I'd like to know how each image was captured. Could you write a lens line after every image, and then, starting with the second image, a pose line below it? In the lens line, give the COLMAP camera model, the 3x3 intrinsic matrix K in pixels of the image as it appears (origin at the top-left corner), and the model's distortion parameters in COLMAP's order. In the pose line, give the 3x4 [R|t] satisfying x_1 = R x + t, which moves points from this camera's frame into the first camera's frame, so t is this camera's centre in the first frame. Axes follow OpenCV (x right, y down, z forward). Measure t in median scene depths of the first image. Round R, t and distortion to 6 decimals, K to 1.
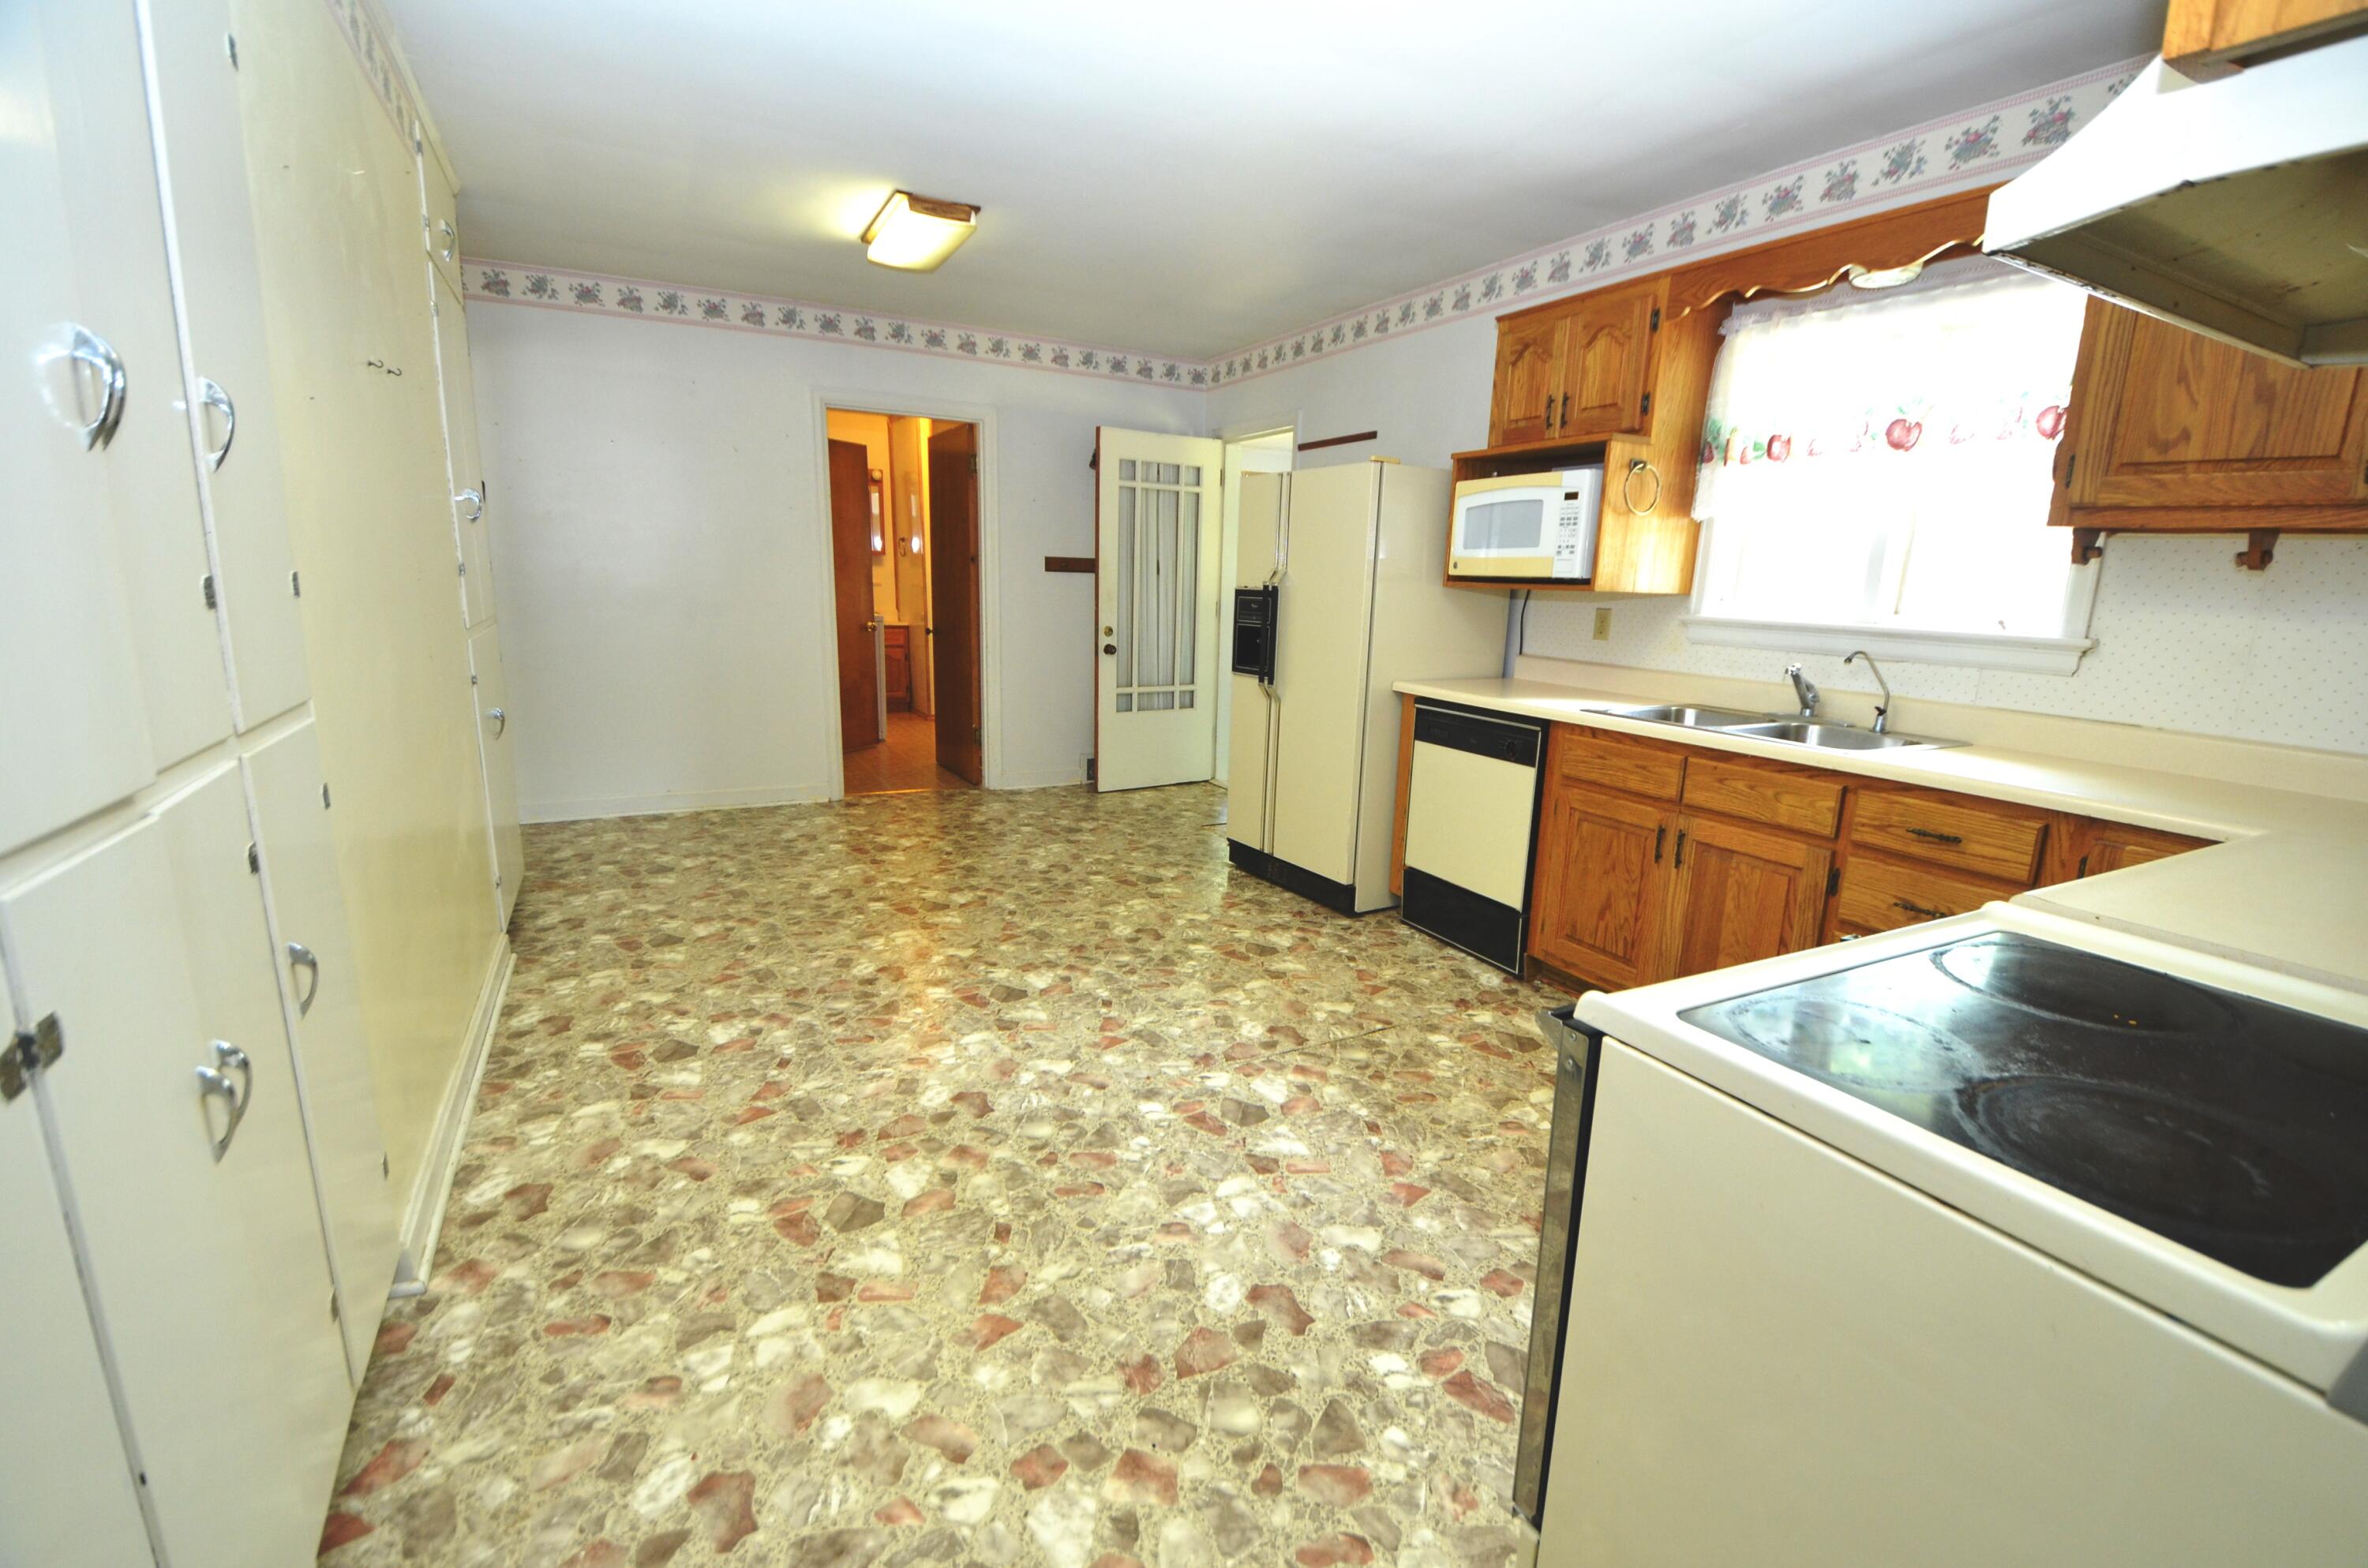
lens RADIAL K [[1031.1, 0, 1202.3], [0, 1031.1, 796.4], [0, 0, 1]] dist [0.005803, -0.013900]
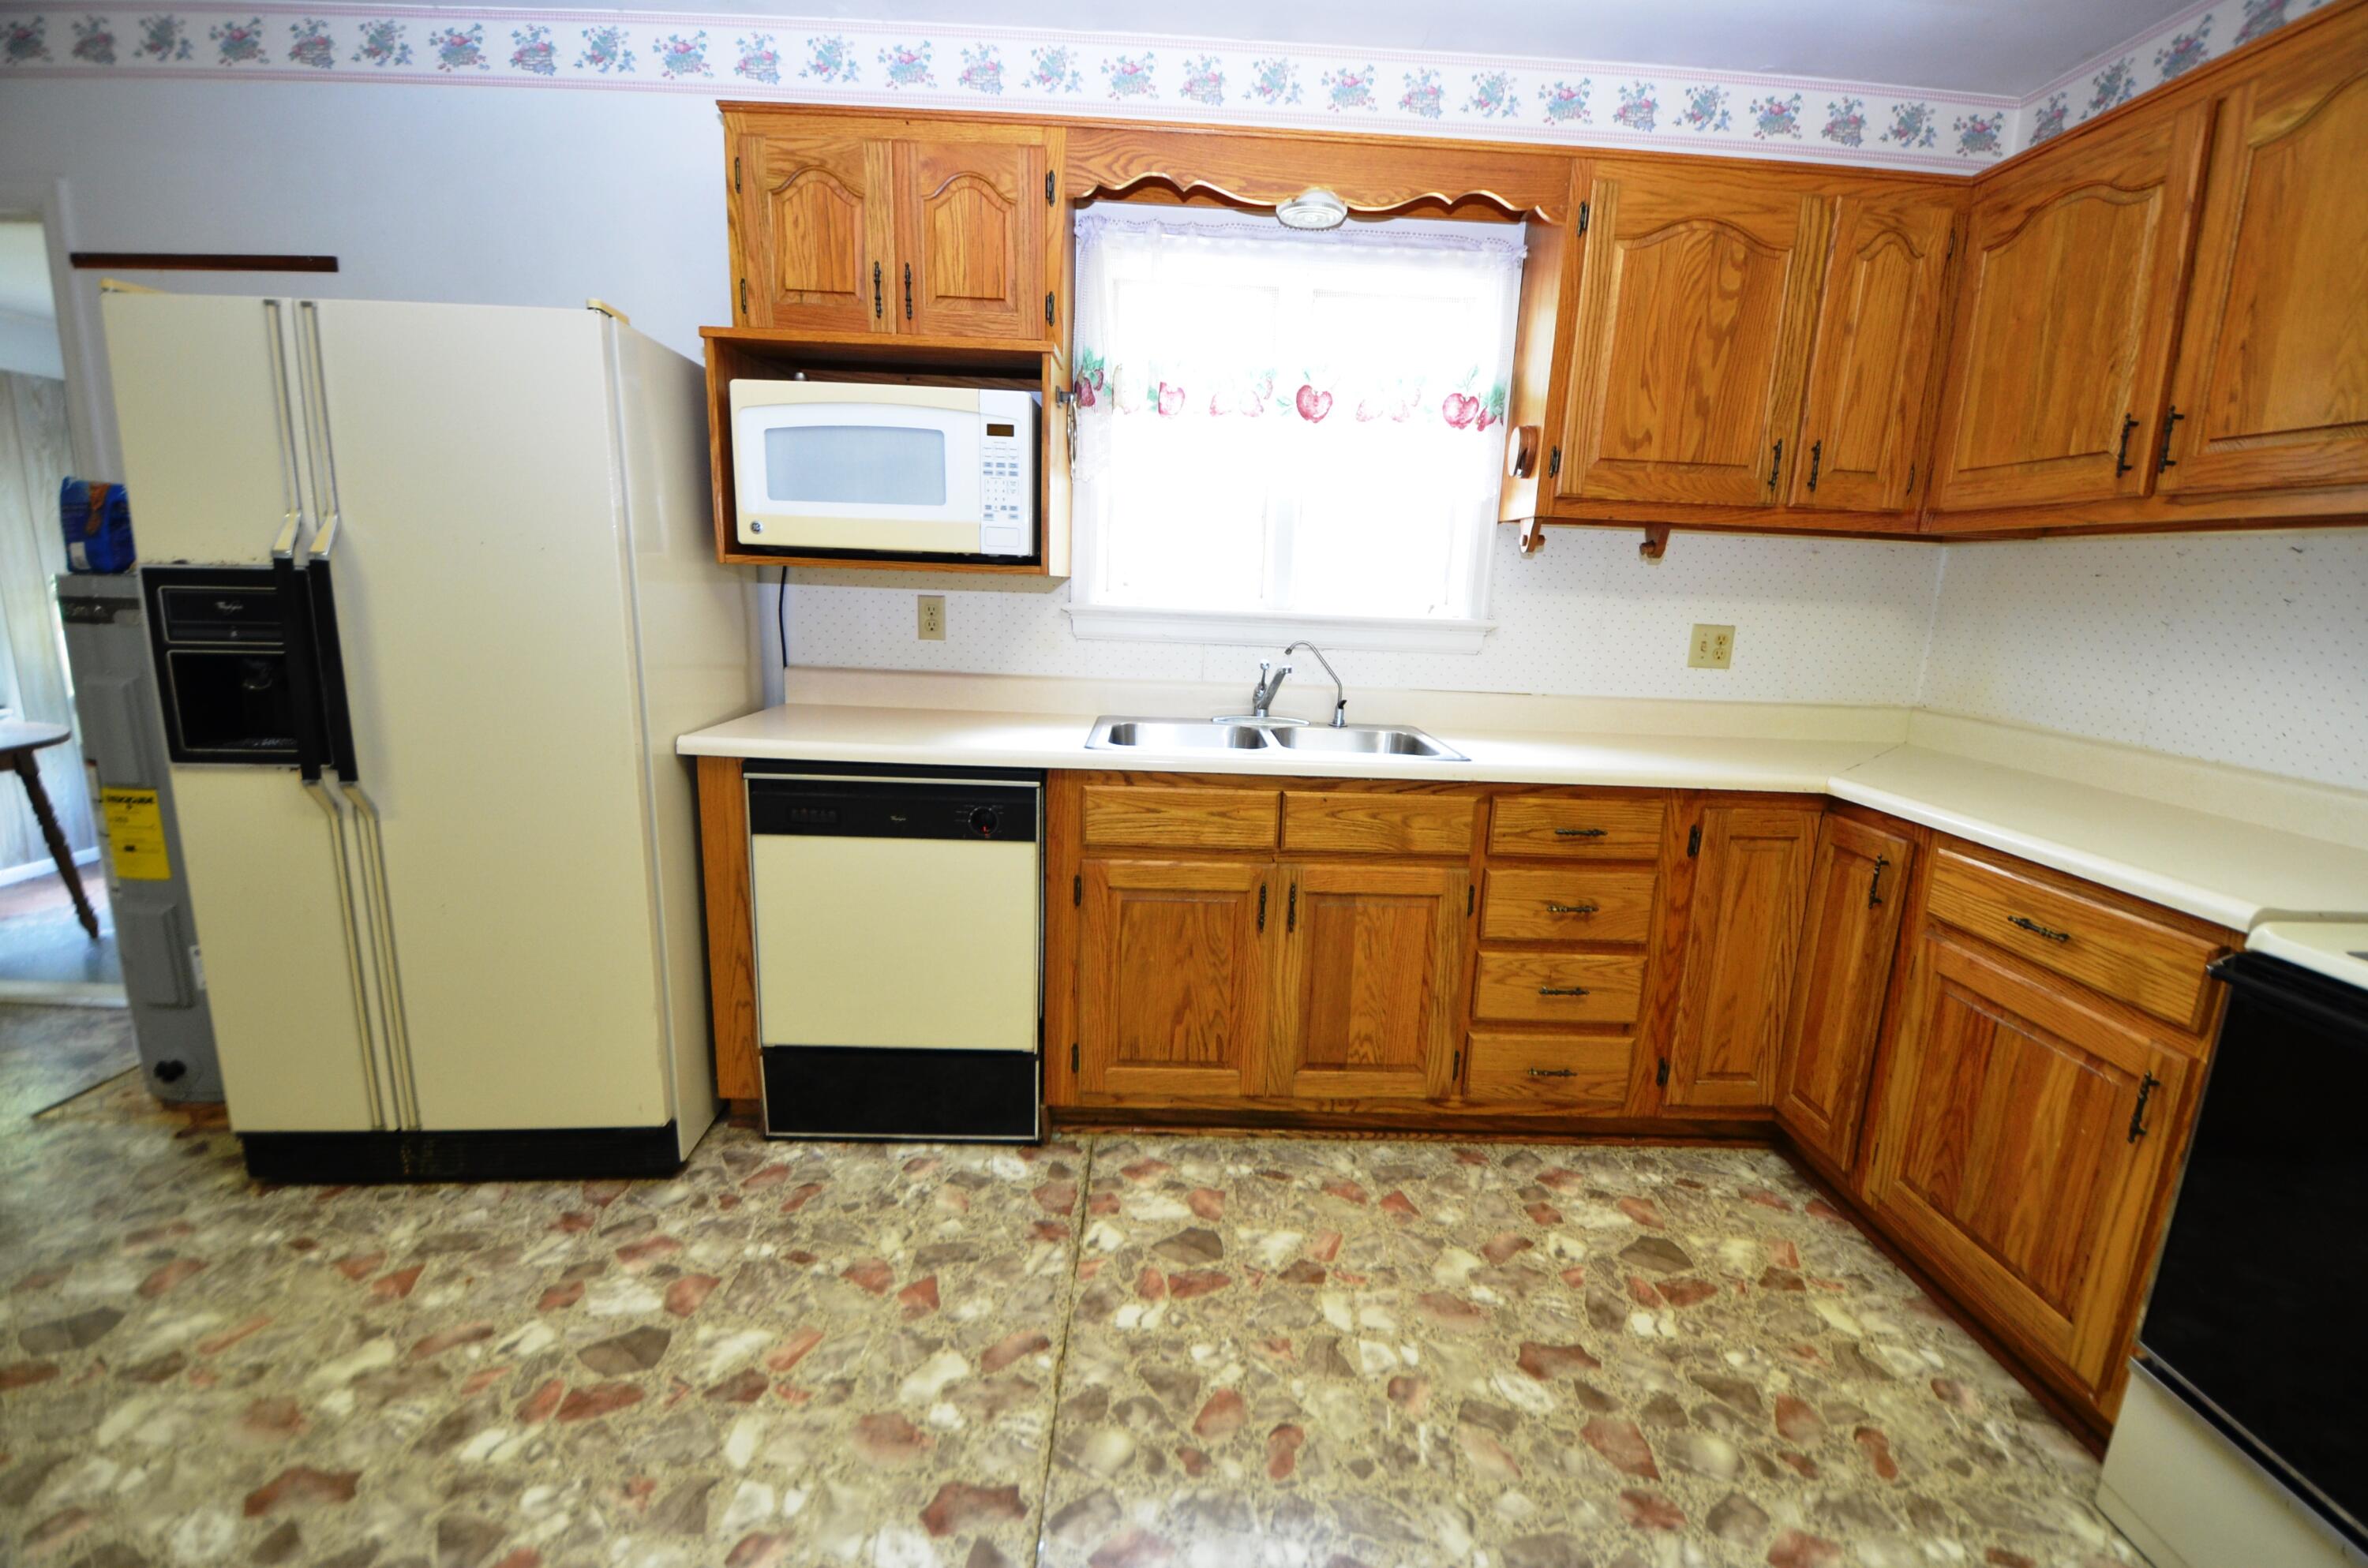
lens RADIAL K [[1031.1, 0, 1202.9], [0, 1031.1, 799.2], [0, 0, 1]] dist [0.005803, -0.013900]
pose [[0.447298, -0.199661, 0.871814, -0.215456], [0.165949, 0.976365, 0.138462, -0.137083], [-0.878855, 0.082743, 0.469860, 0.626050]]
